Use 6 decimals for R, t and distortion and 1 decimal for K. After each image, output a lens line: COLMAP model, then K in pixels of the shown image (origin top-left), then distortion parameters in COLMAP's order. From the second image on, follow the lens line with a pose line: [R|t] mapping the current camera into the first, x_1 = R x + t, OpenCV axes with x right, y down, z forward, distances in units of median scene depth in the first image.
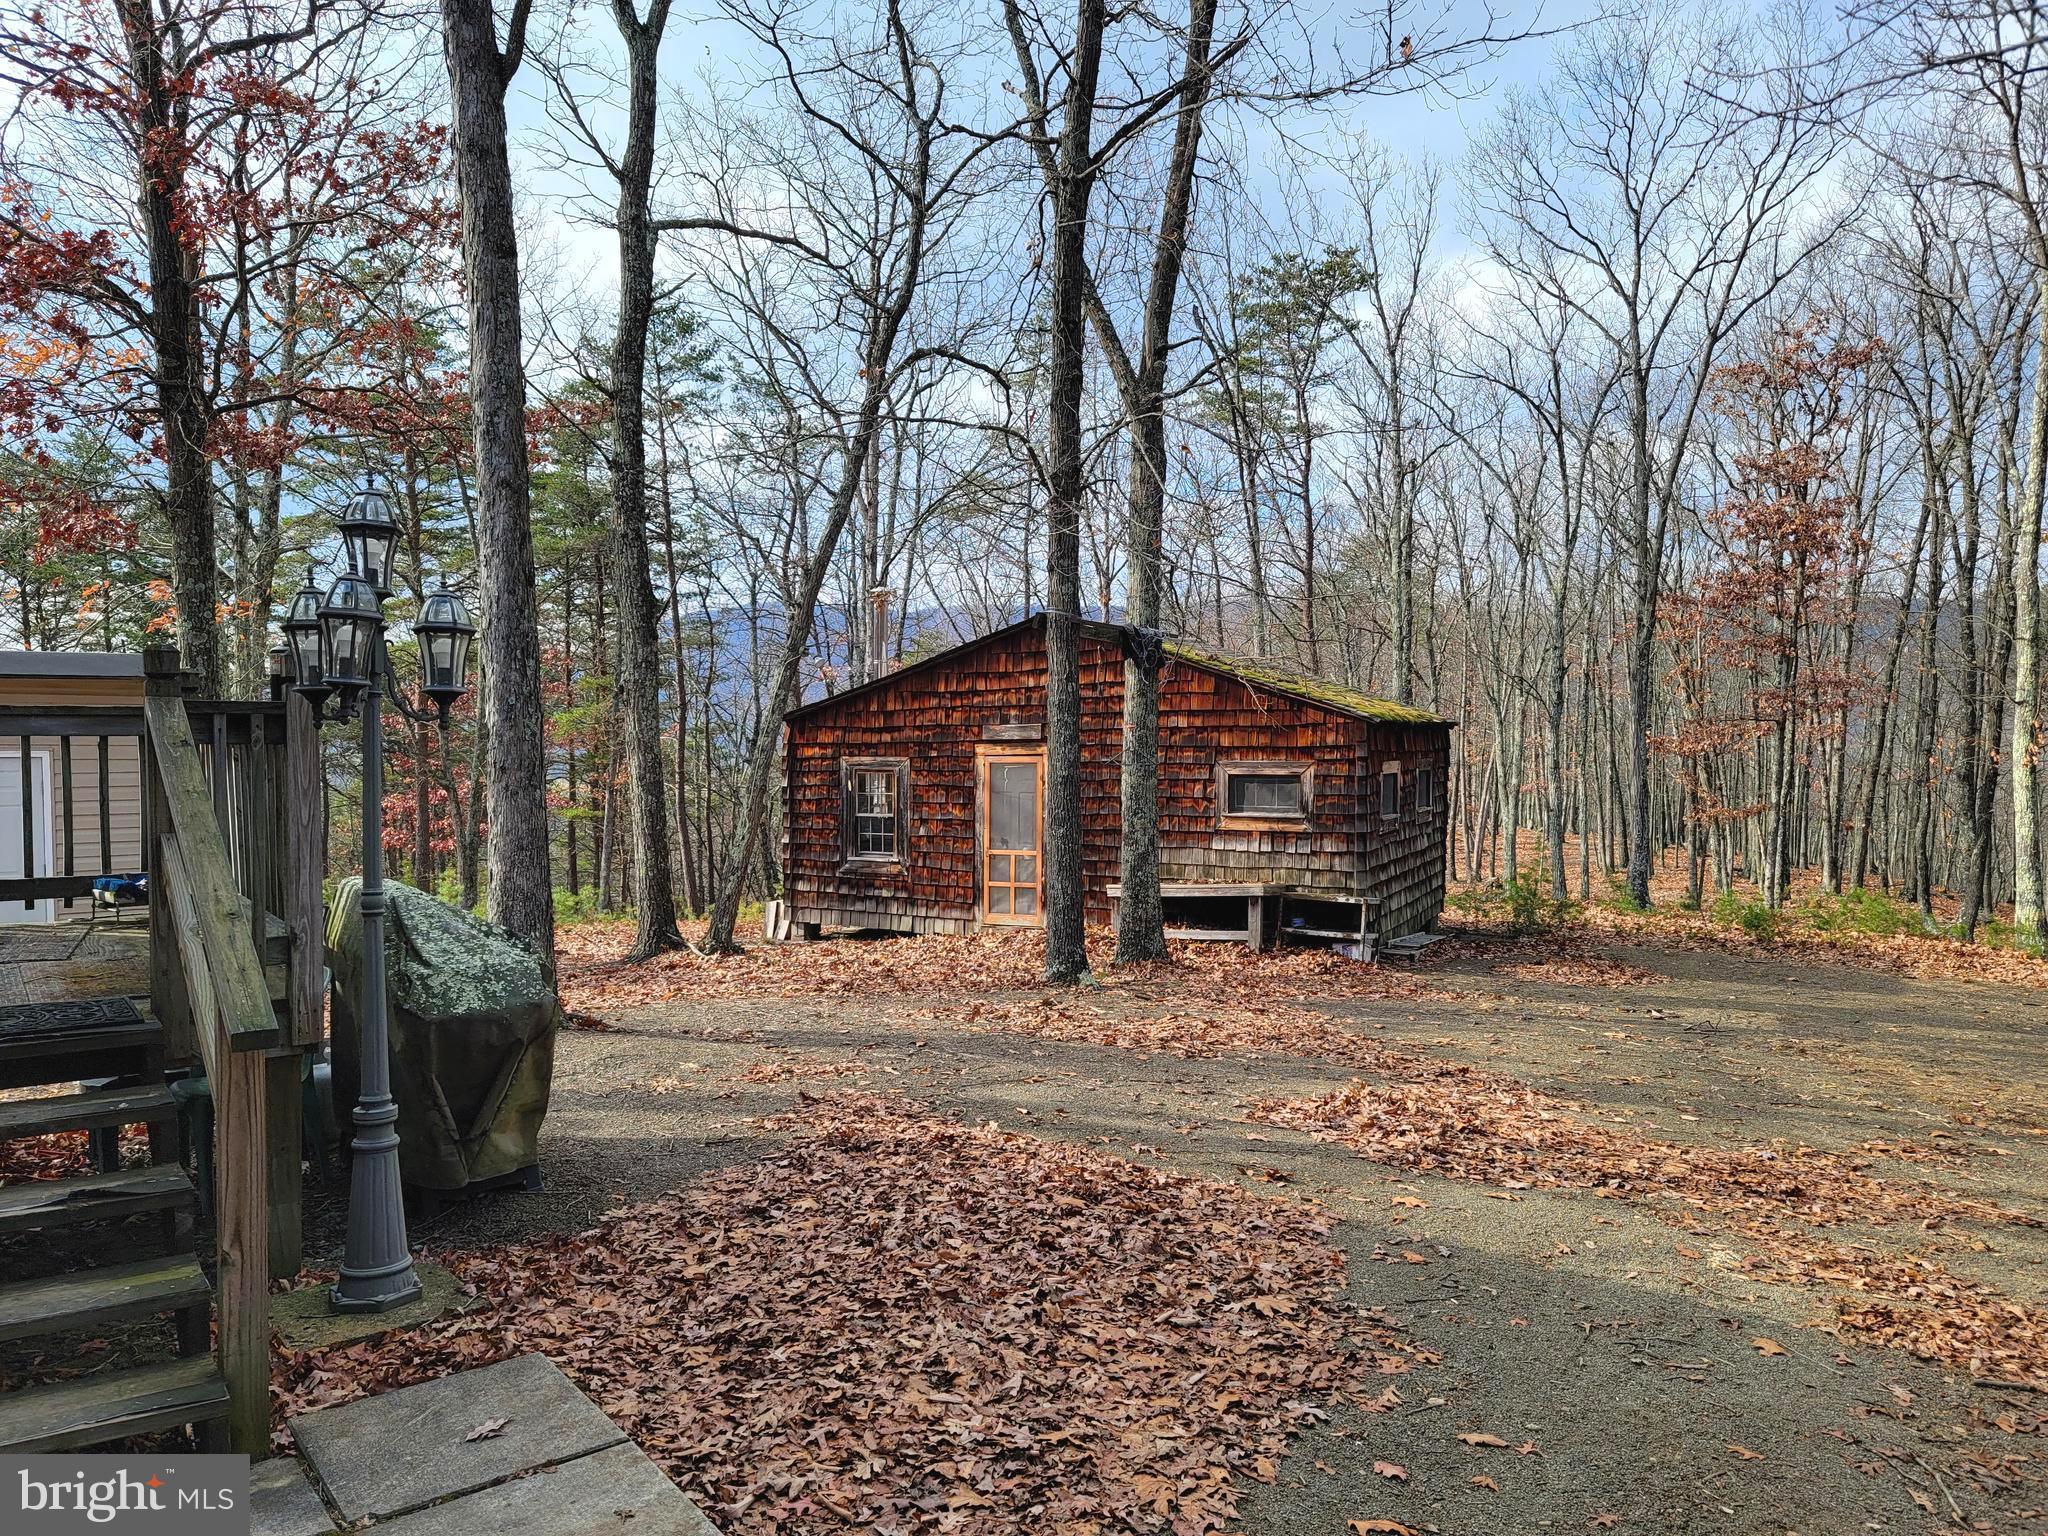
lens RADIAL K [[1334.6, 0, 1023.6], [0, 1334.6, 781.1], [0, 0, 1]] dist [0.017918, -0.000426]
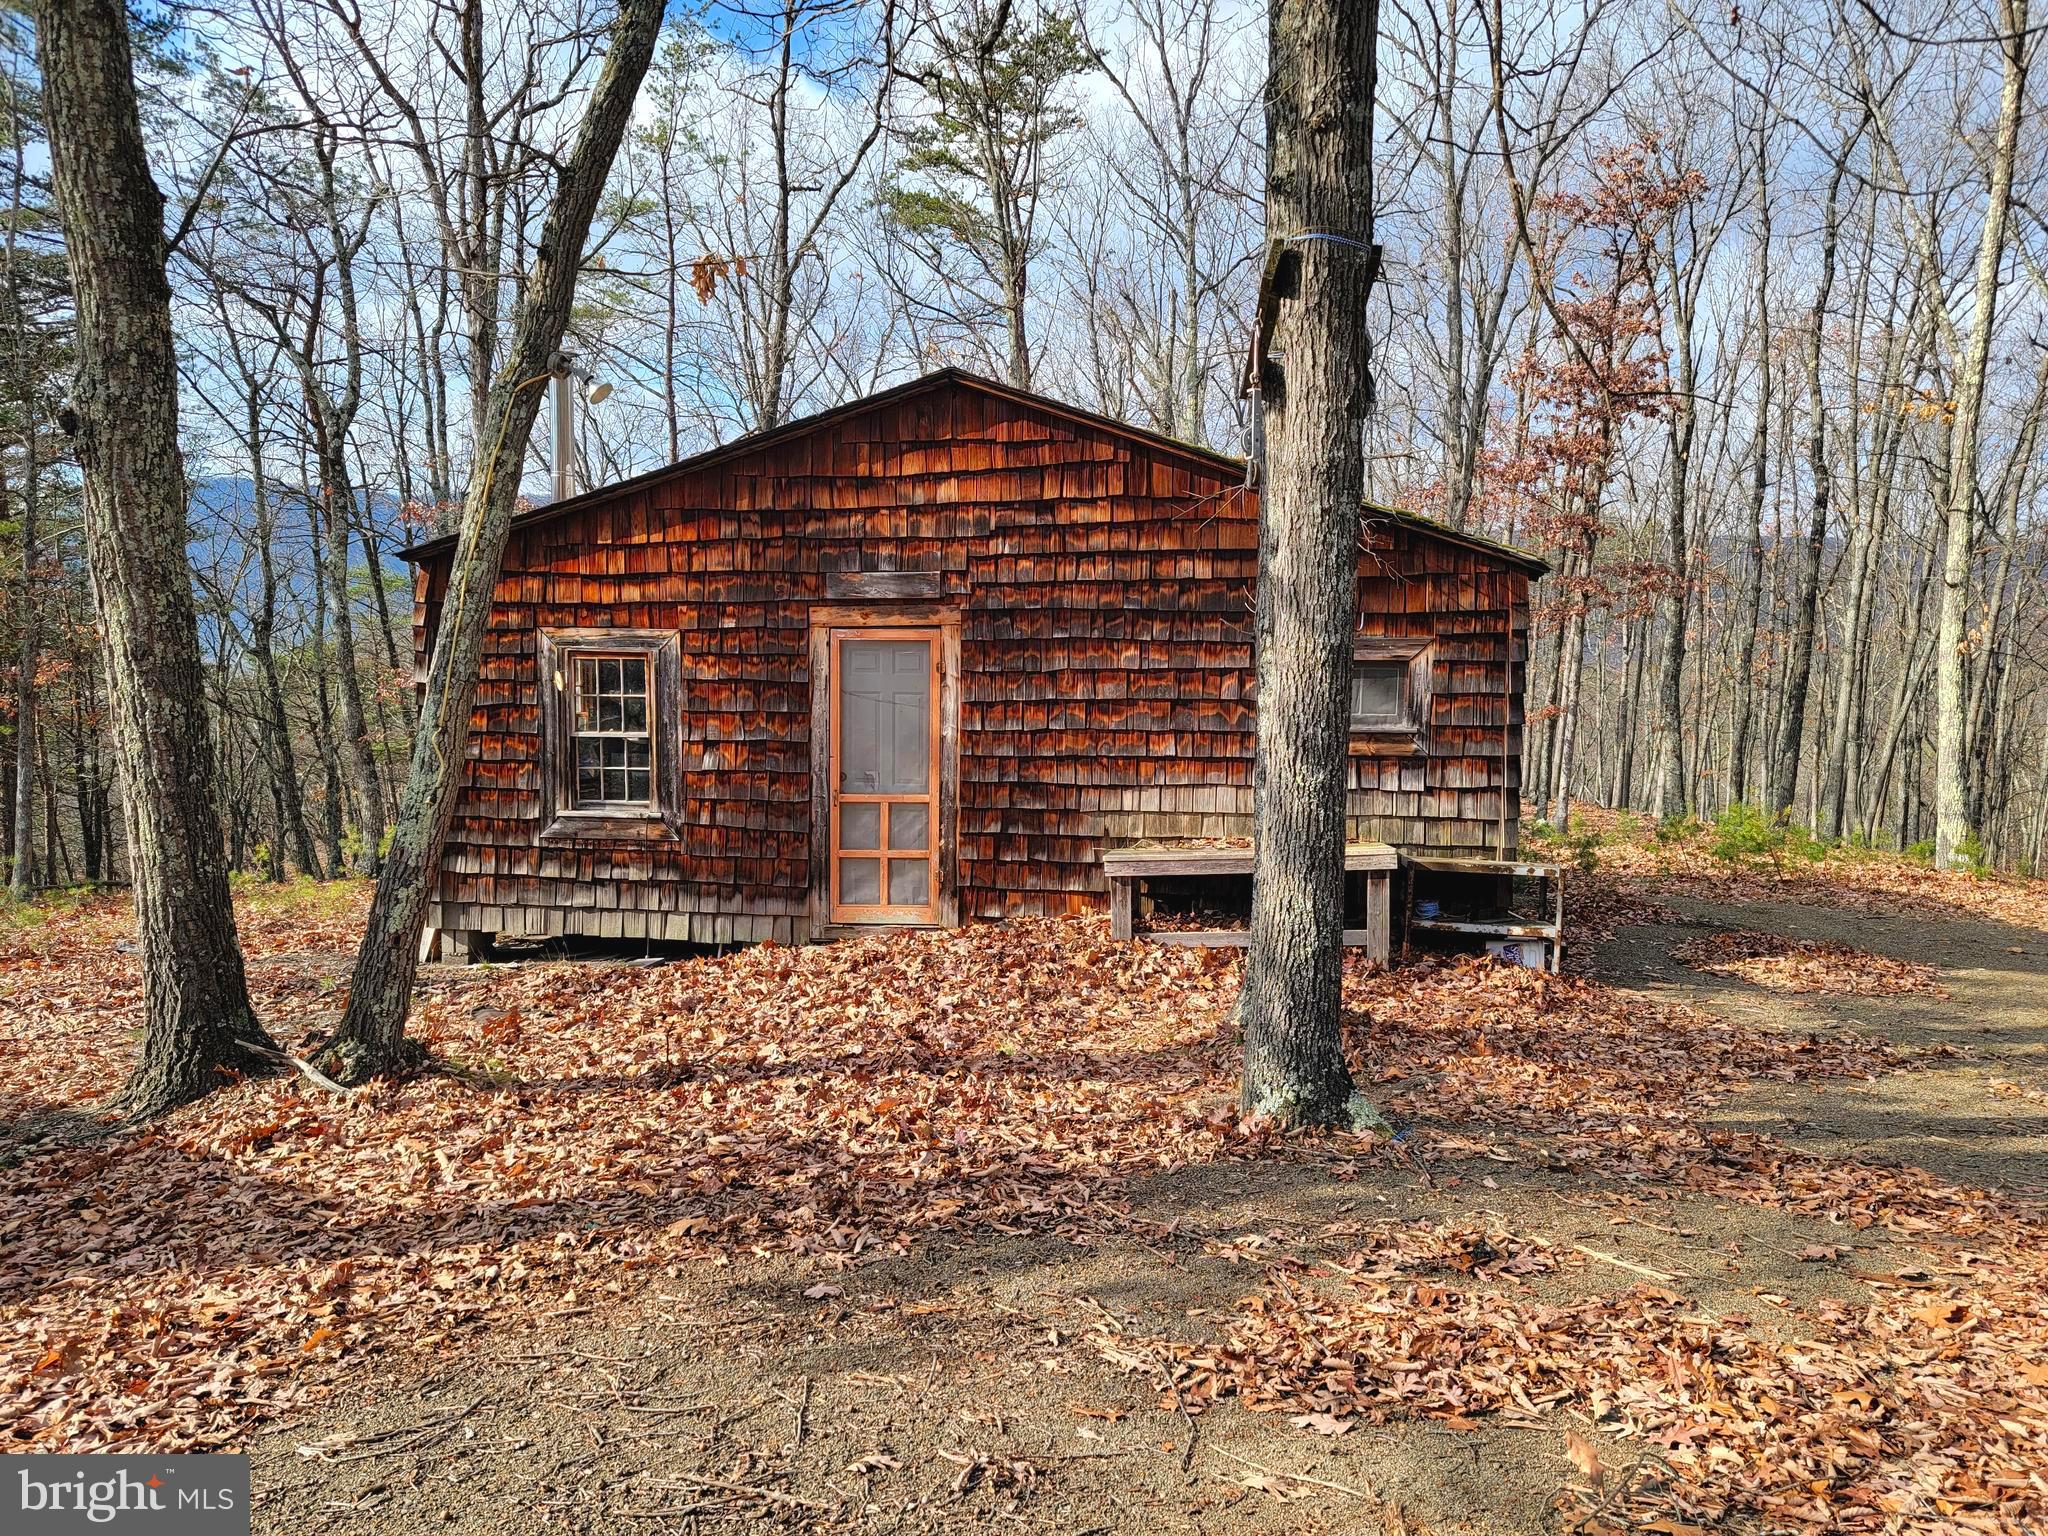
lens RADIAL K [[1334.6, 0, 1023.6], [0, 1334.6, 781.1], [0, 0, 1]] dist [0.017918, -0.000426]
pose [[0.942684, -0.026217, 0.332654, -0.142318], [0.001649, 0.997262, 0.073924, 0.004071], [-0.333681, -0.069139, 0.940147, 0.442015]]
